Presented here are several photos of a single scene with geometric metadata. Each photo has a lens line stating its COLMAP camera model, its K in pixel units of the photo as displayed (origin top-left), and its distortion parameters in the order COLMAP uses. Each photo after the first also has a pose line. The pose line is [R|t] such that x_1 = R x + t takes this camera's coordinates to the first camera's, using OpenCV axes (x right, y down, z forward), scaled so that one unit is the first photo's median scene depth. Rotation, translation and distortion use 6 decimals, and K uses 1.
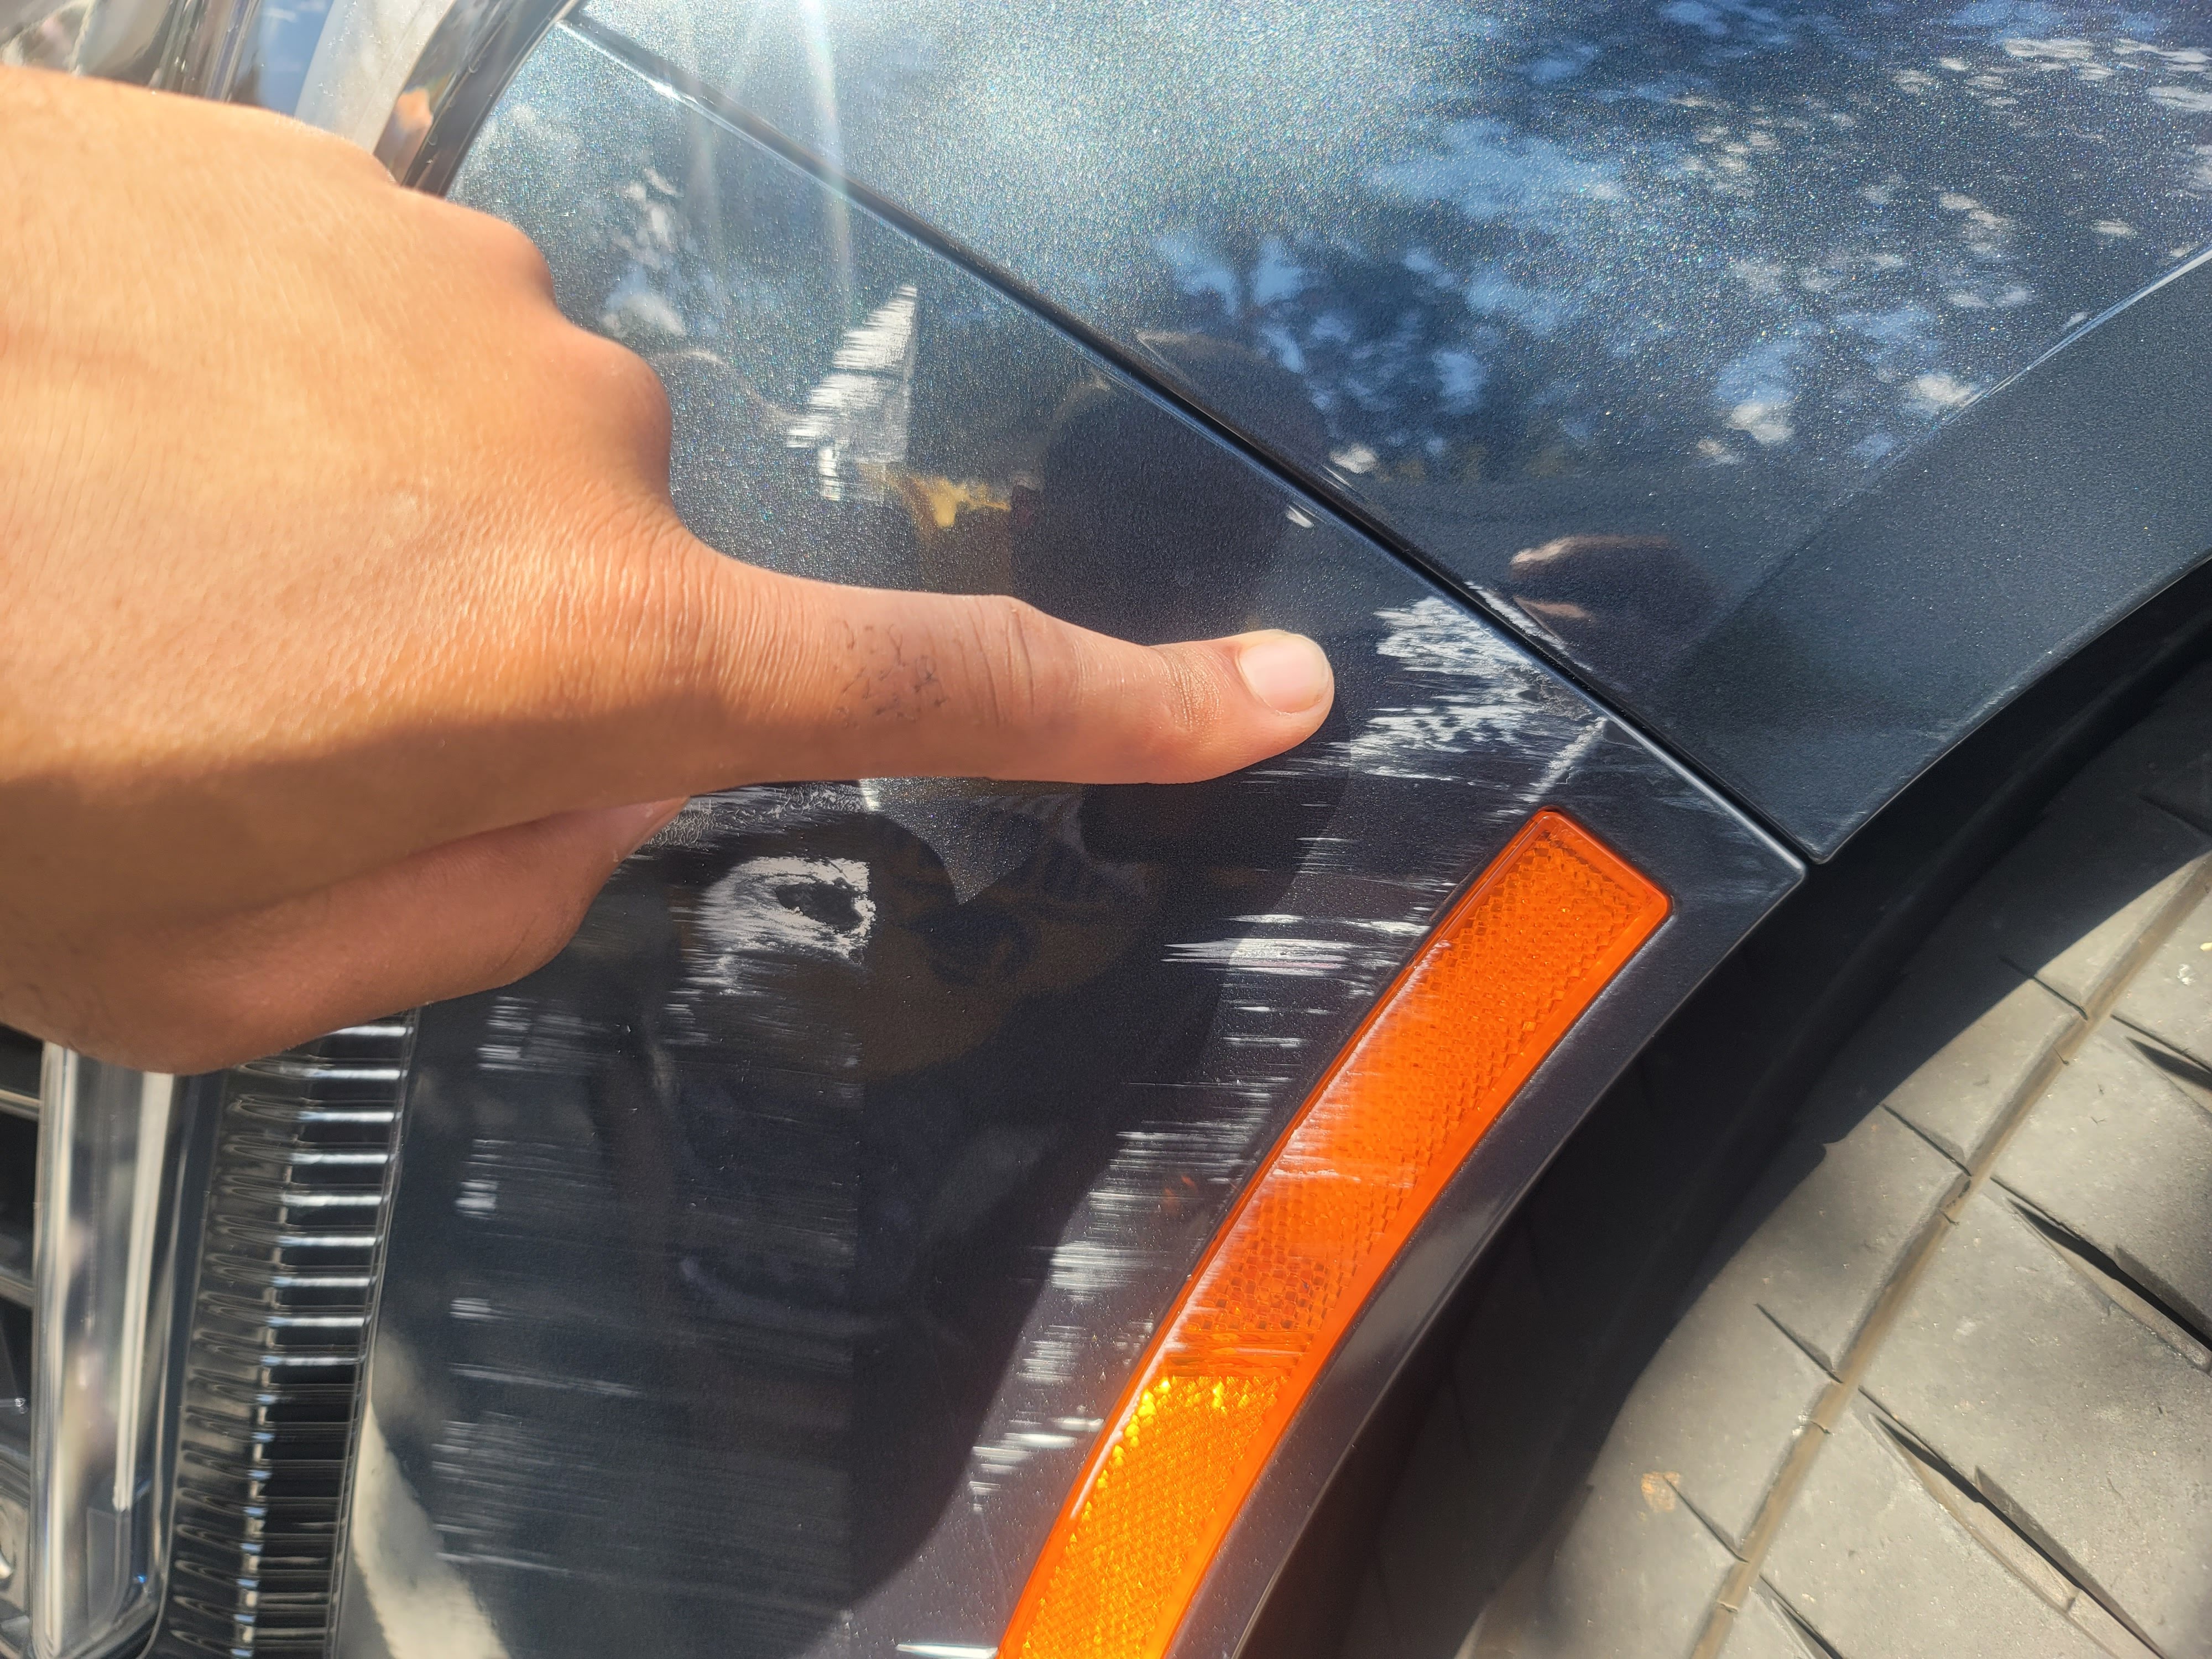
lens RADIAL K [[1582.0, 0, 1127.6], [0, 1582.0, 828.2], [0, 0, 1]] dist [0.040601, -0.056259]
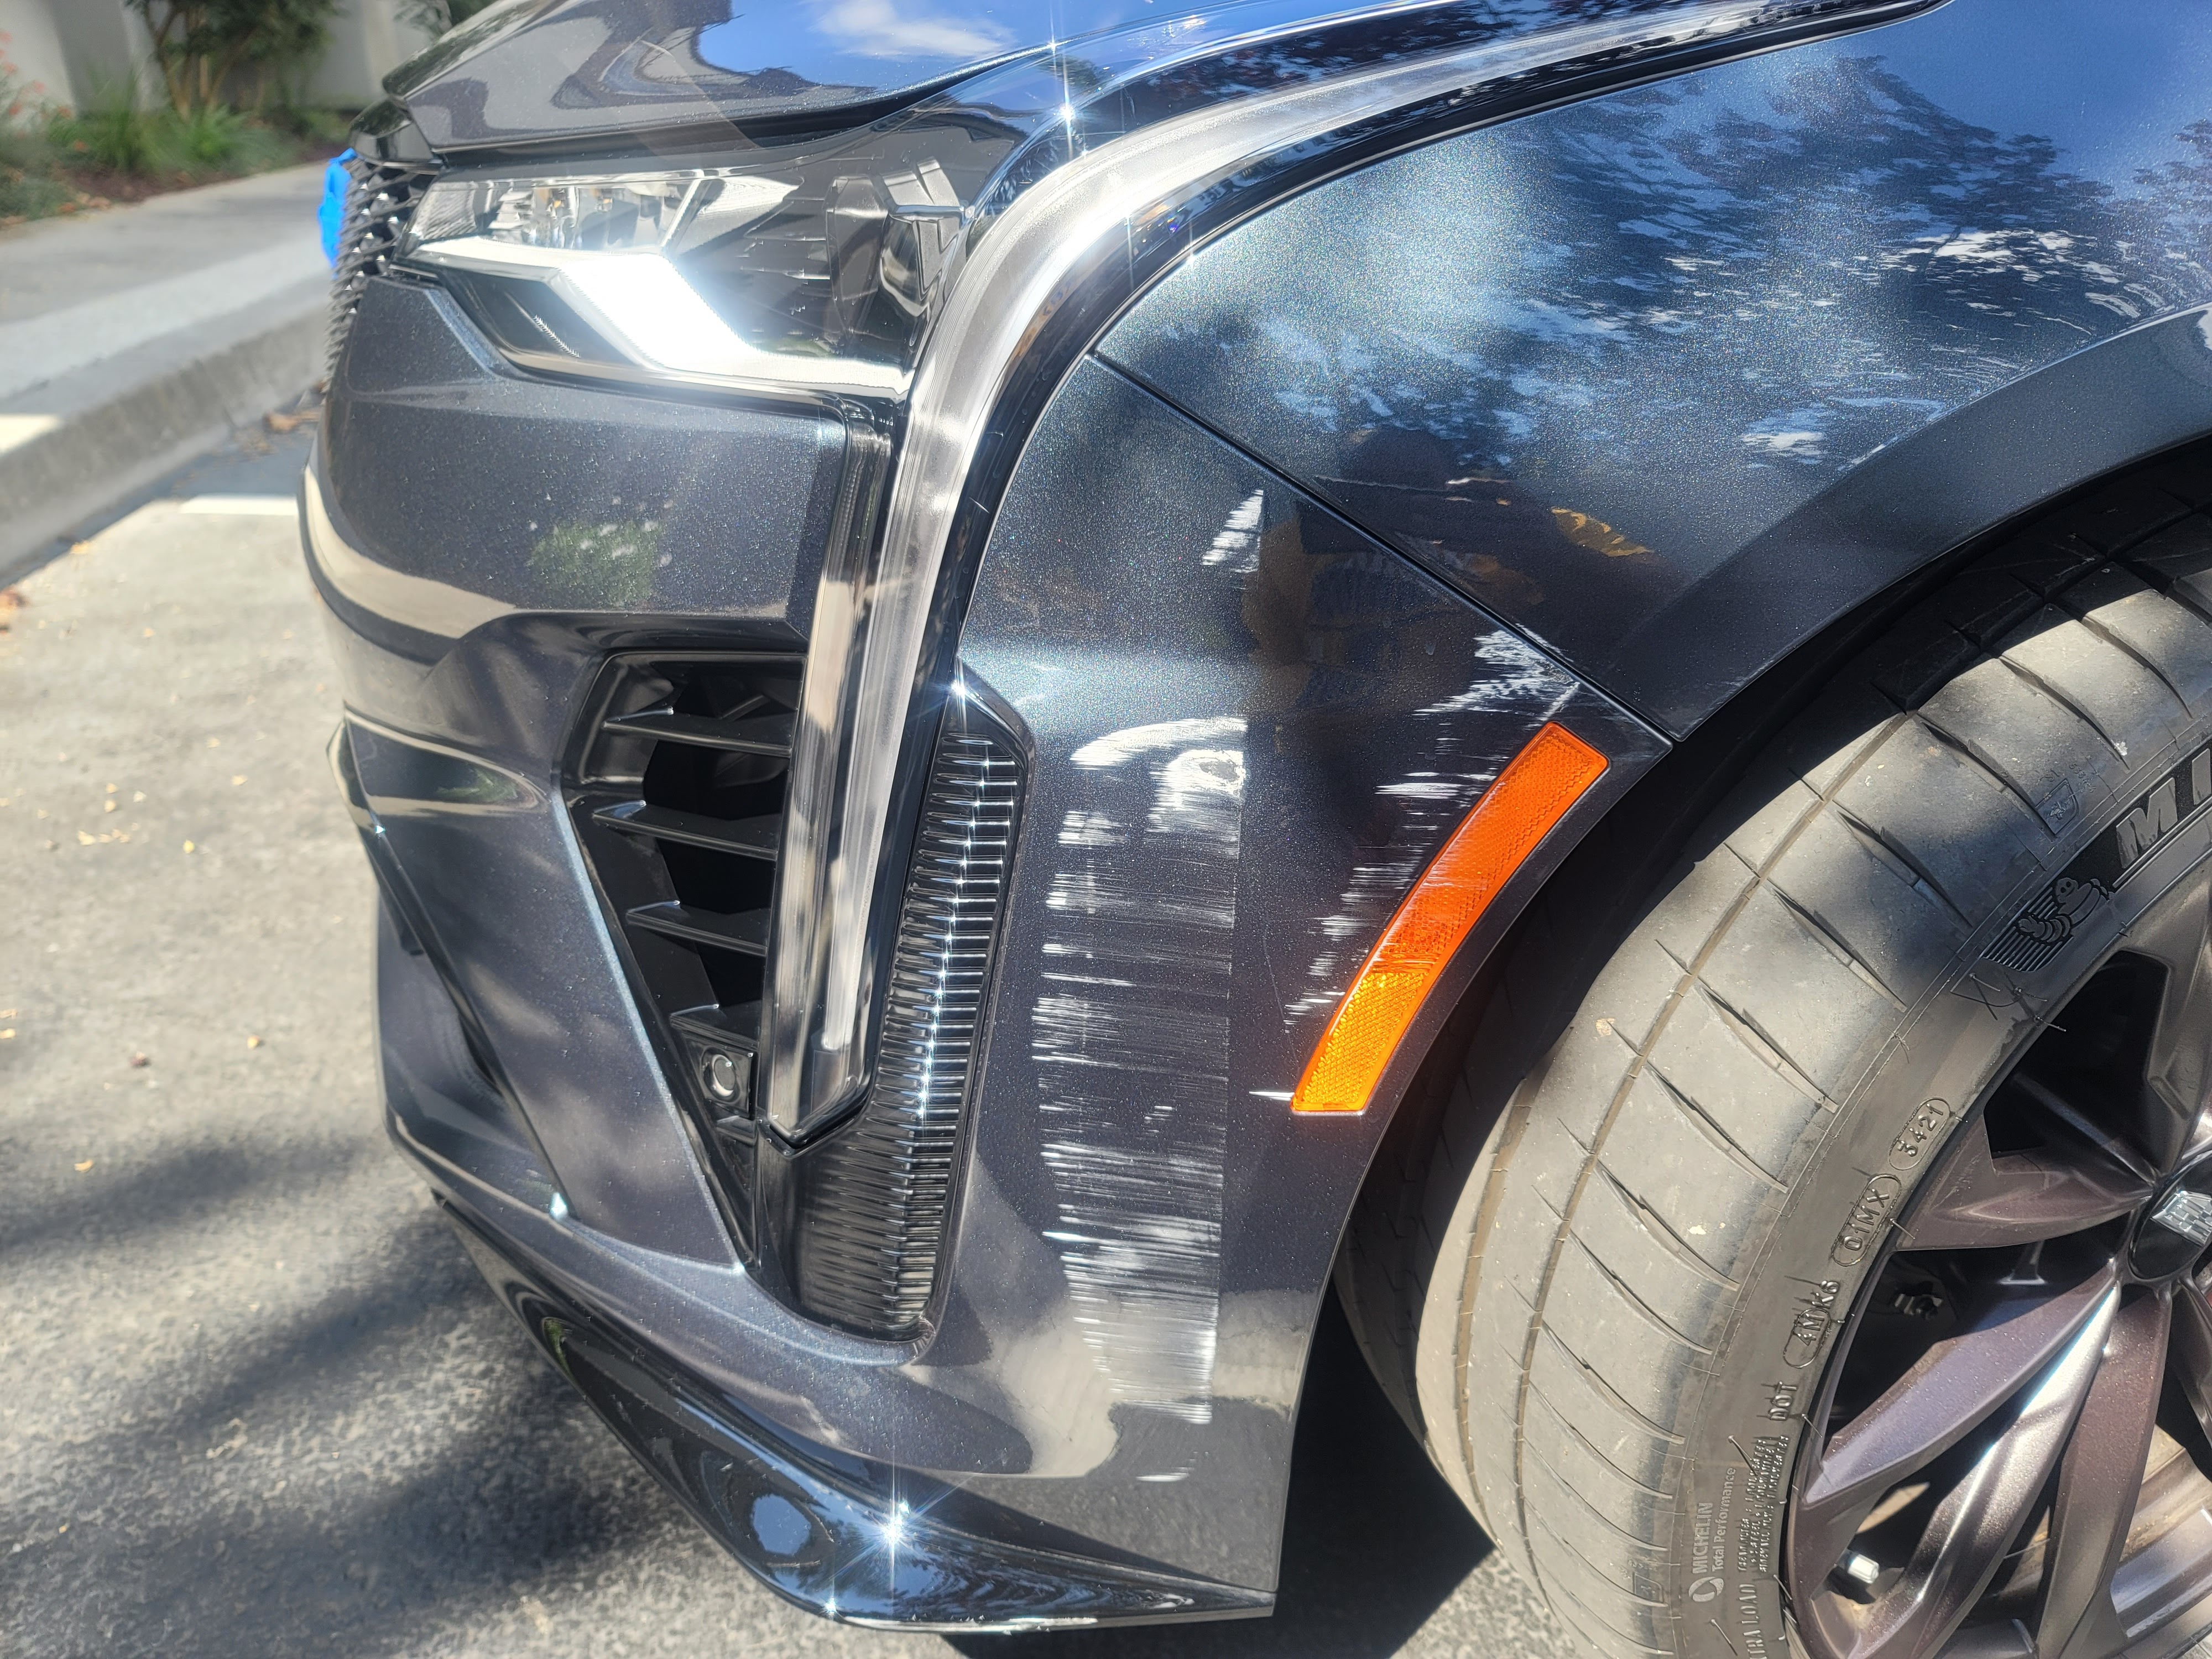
lens RADIAL K [[1582.0, 0, 1139.7], [0, 1582.0, 803.6], [0, 0, 1]] dist [0.040601, -0.056259]
pose [[0.998991, -0.016864, -0.041634, -0.213471], [0.024398, 0.981925, 0.187690, -0.323508], [0.037716, -0.188517, 0.981345, -1.186615]]
